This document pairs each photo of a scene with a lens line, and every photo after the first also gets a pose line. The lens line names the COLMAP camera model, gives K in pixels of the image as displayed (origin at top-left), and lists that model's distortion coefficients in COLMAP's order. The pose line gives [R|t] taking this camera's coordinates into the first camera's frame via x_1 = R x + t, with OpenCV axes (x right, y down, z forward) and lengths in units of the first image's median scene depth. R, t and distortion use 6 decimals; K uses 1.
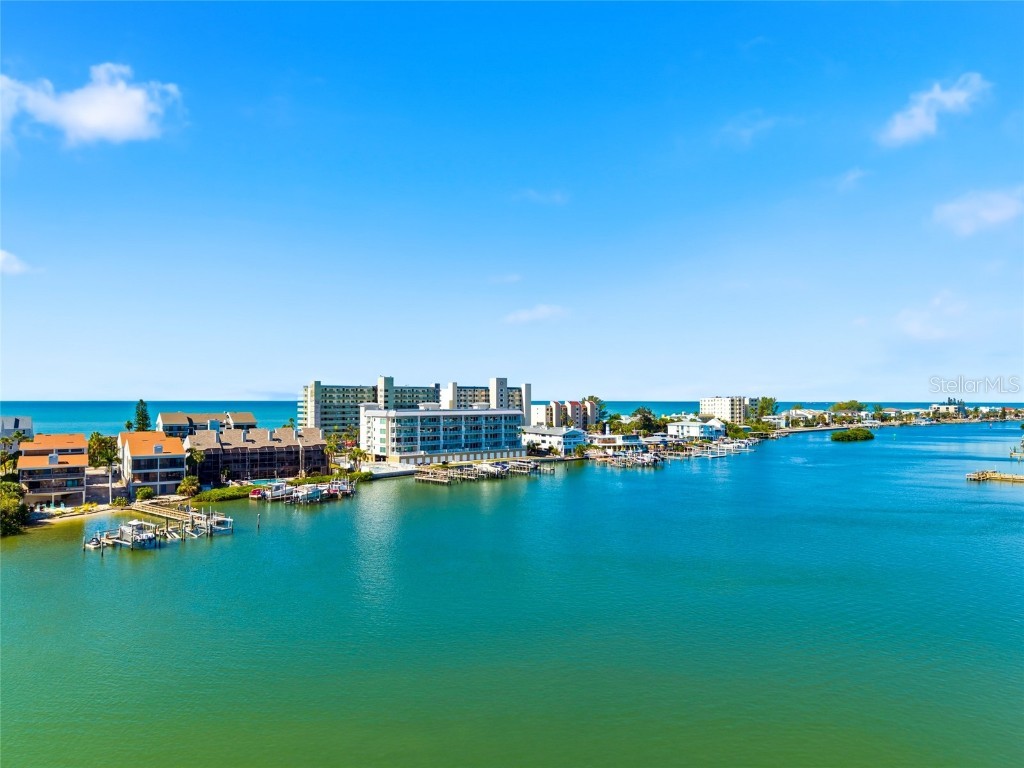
lens RADIAL K [[691.3, 0, 513.4], [0, 691.3, 387.1], [0, 0, 1]] dist [0.049459, -0.048412]
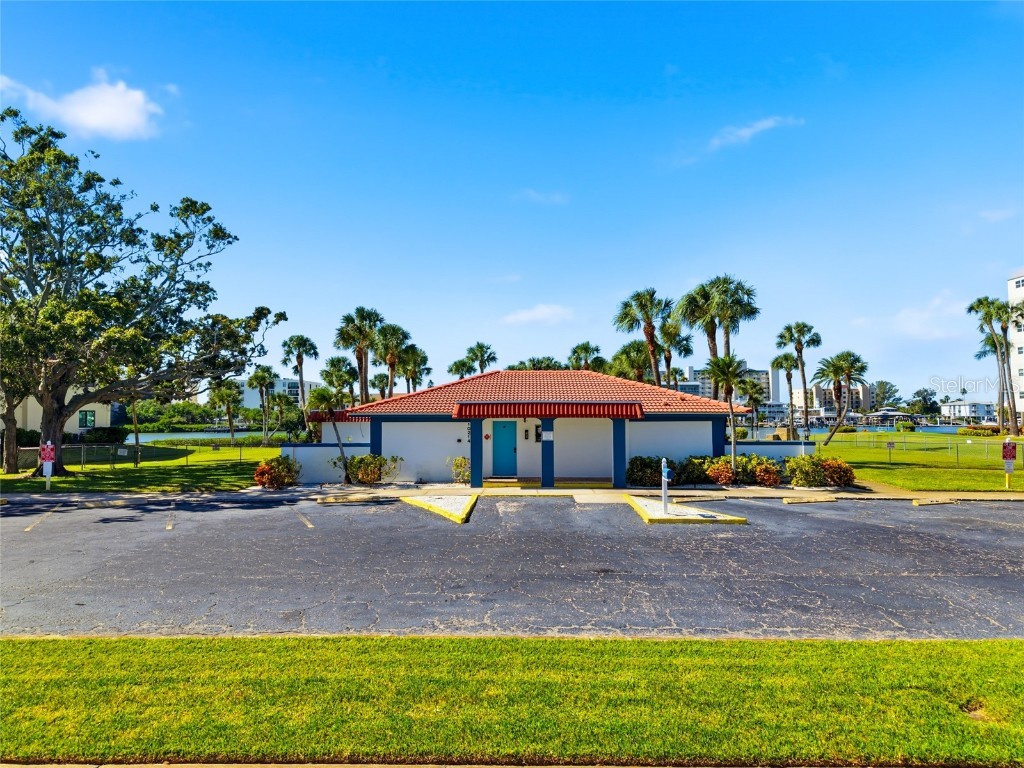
lens RADIAL K [[691.3, 0, 511.0], [0, 691.3, 381.7], [0, 0, 1]] dist [0.049459, -0.048412]
pose [[0.831232, -0.034757, -0.554838, 0.327286], [0.018059, 0.999205, -0.035539, 0.056973], [0.555632, 0.019521, 0.831199, -0.100994]]
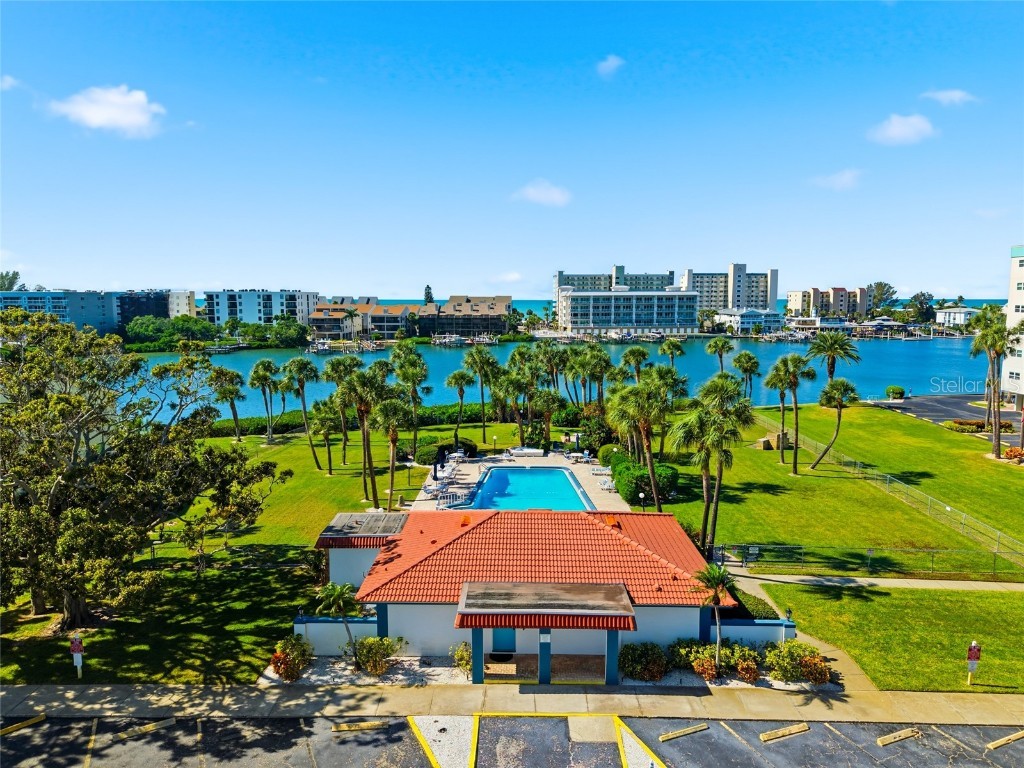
lens RADIAL K [[691.3, 0, 511.3], [0, 691.3, 369.0], [0, 0, 1]] dist [0.049459, -0.048412]
pose [[0.834332, 0.056827, -0.548325, 0.327723], [0.010437, 0.992866, 0.118779, 0.017066], [0.551163, -0.104824, 0.827787, -0.101524]]
